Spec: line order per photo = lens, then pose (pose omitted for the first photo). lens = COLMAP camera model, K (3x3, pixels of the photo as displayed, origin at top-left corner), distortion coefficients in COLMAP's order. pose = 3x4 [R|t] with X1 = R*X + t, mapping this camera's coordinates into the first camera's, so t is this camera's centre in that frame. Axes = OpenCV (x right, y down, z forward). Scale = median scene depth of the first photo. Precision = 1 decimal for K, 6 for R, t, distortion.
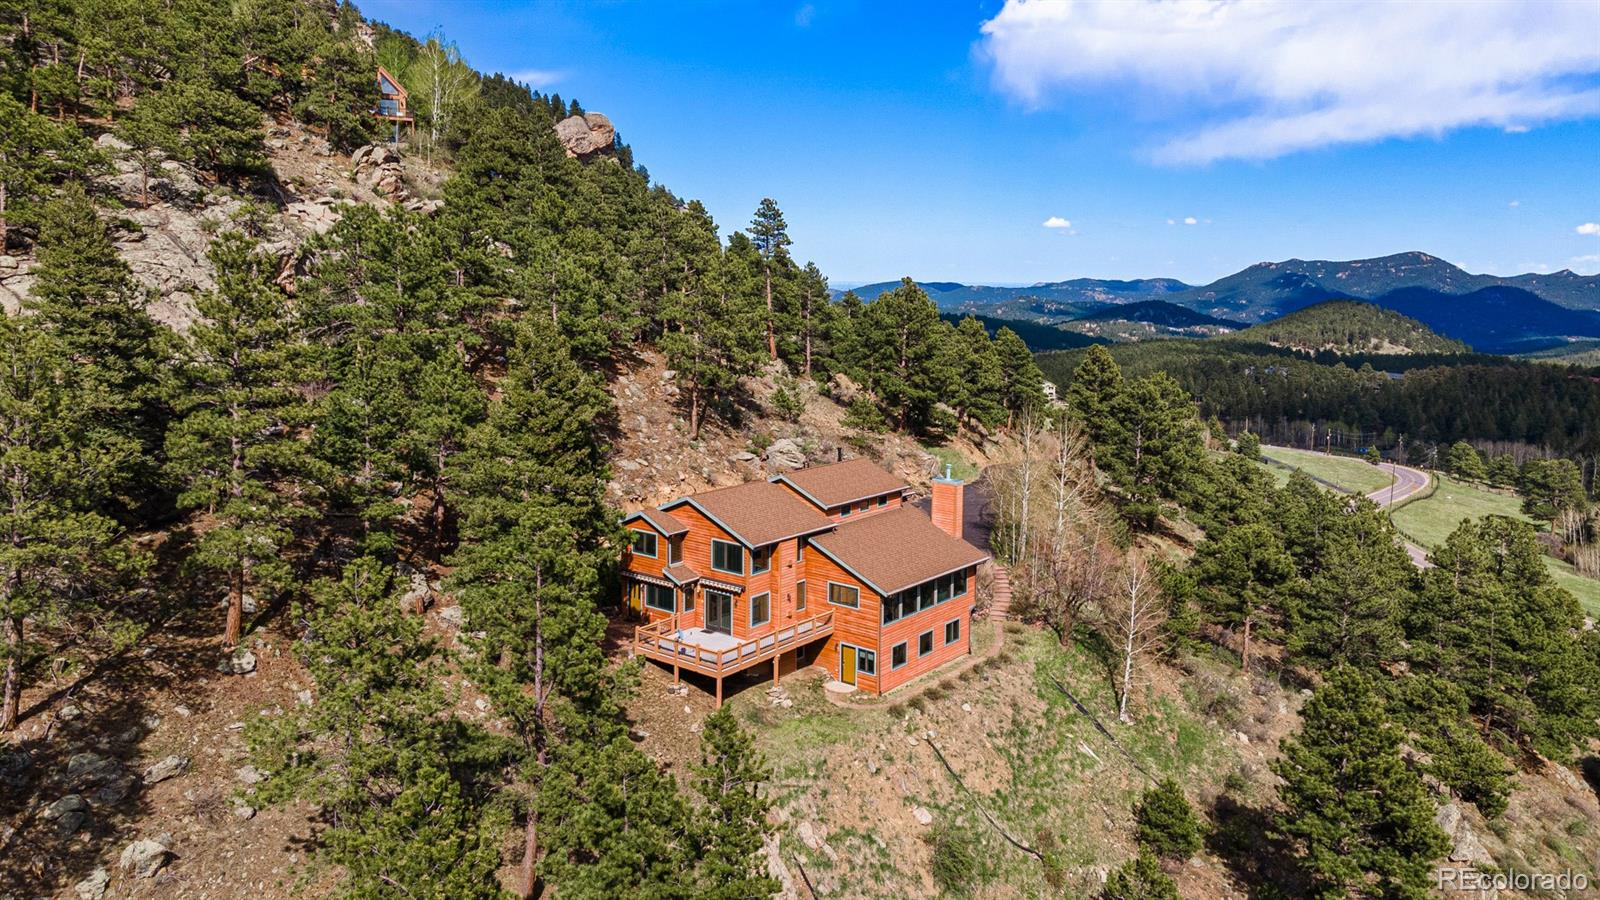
lens RADIAL K [[1198.7, 0, 791.2], [0, 1198.7, 439.6], [0, 0, 1]] dist [0.026568, 0.022177]
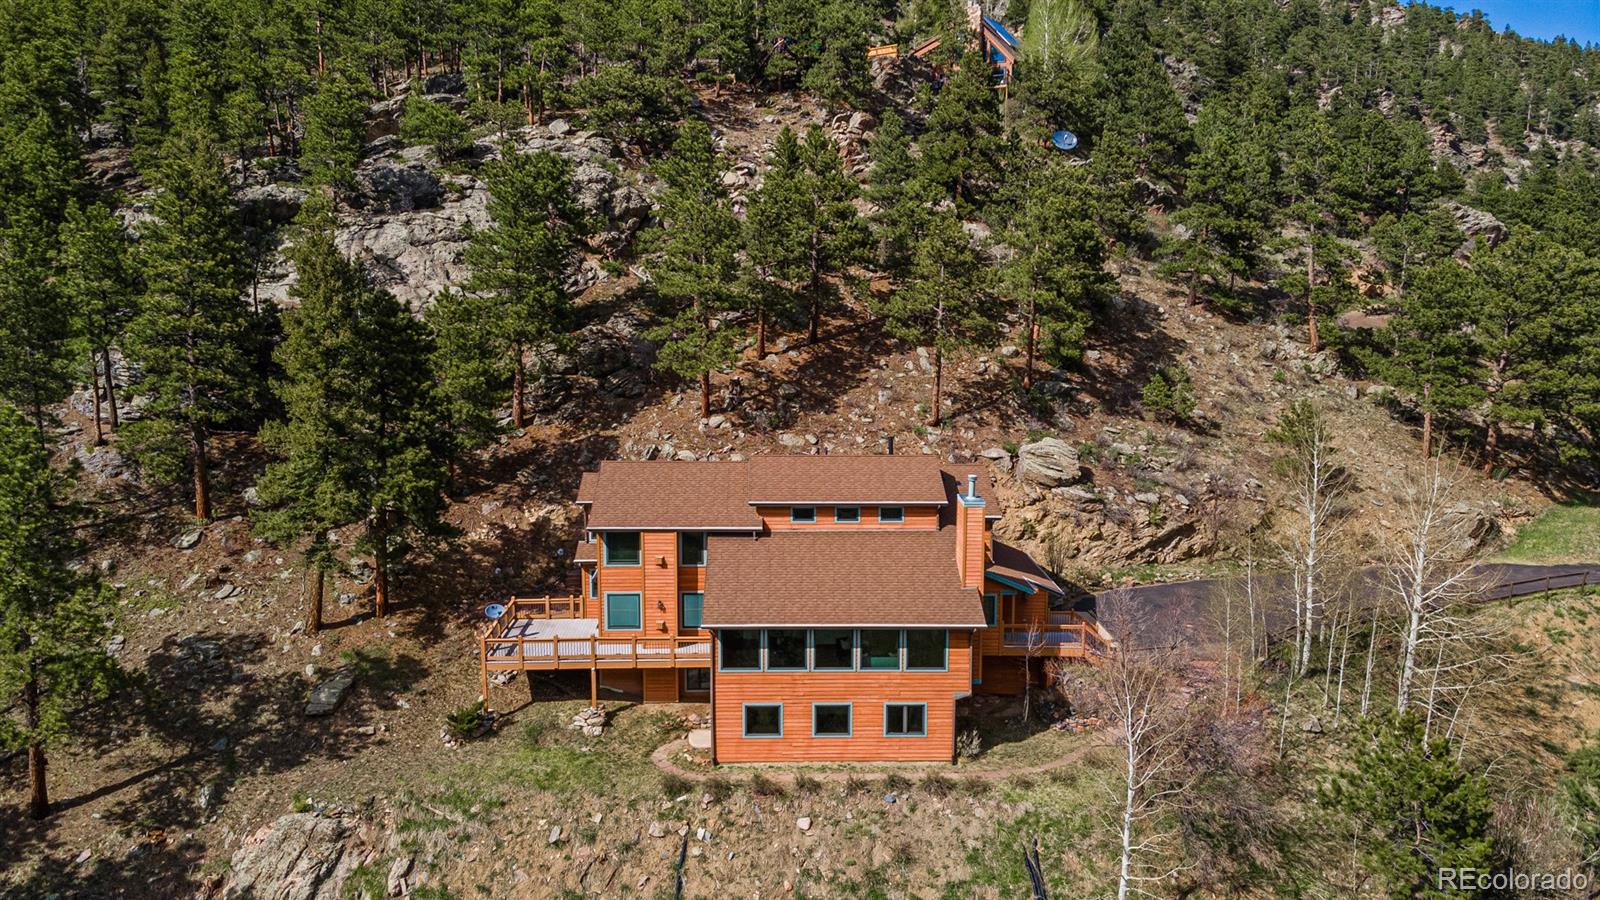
lens RADIAL K [[1198.7, 0, 794.1], [0, 1198.7, 448.6], [0, 0, 1]] dist [0.026568, 0.022177]
pose [[0.650240, 0.105760, -0.752332, 0.616671], [-0.111506, 0.992825, 0.043194, -0.012582], [0.751502, 0.055803, 0.657367, 0.535365]]
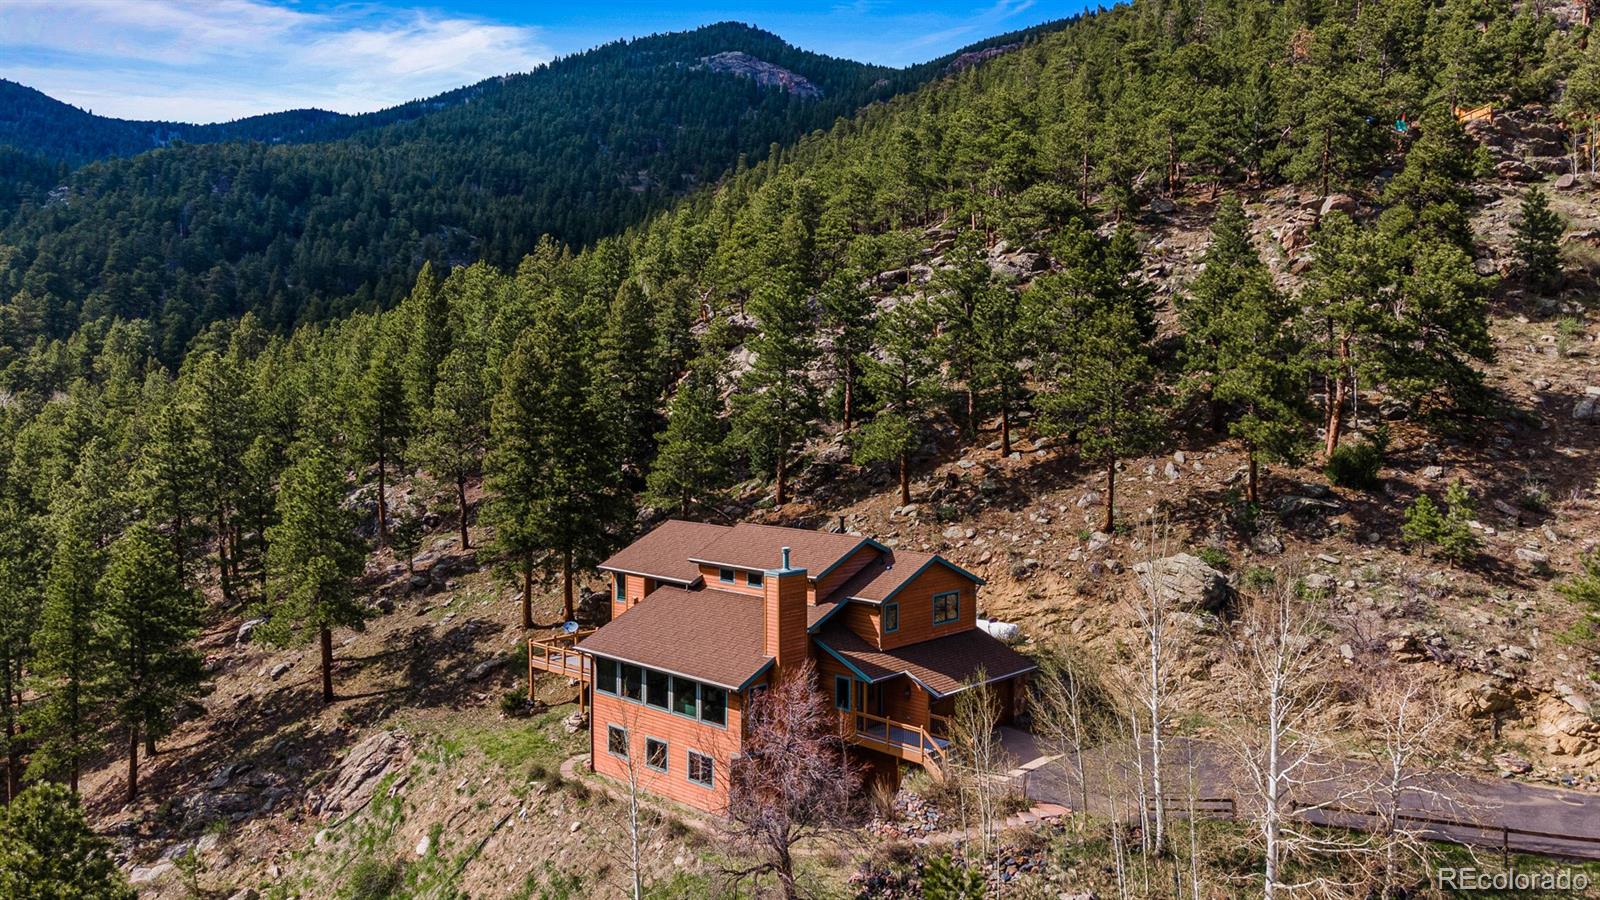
lens RADIAL K [[1198.7, 0, 792.0], [0, 1198.7, 457.3], [0, 0, 1]] dist [0.026568, 0.022177]
pose [[-0.094941, 0.042817, -0.994562, 0.881209], [-0.155791, 0.986125, 0.057326, -0.076085], [0.983217, 0.160386, -0.086953, 1.151697]]
